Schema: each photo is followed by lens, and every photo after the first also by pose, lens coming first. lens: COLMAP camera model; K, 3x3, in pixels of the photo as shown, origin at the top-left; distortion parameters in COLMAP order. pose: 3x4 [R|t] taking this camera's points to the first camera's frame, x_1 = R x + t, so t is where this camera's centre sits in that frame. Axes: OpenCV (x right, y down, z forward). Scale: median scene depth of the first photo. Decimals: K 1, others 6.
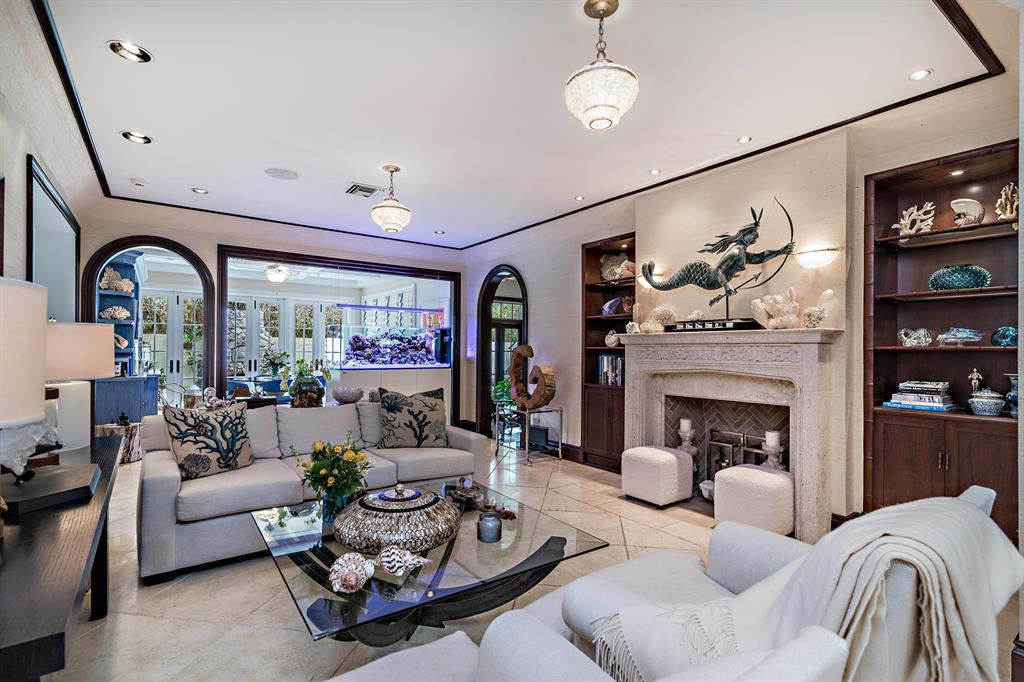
lens RADIAL K [[474.0, 0, 515.7], [0, 474.0, 349.5], [0, 0, 1]] dist [-0.000396, -0.000257]
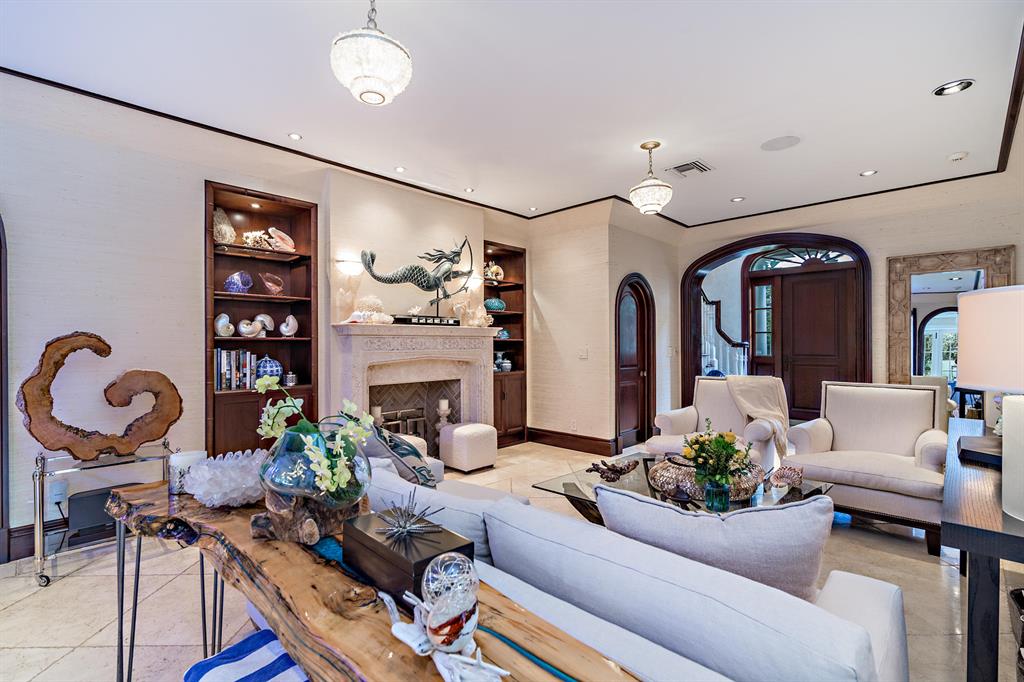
lens RADIAL K [[471.0, 0, 510.2], [0, 471.0, 337.2], [0, 0, 1]] dist [0.002509, 0.000100]
pose [[-0.168841, 0.005221, 0.985630, -0.788992], [-0.001709, 0.999983, -0.005590, -0.002102], [-0.985642, -0.002628, -0.168829, 0.965925]]
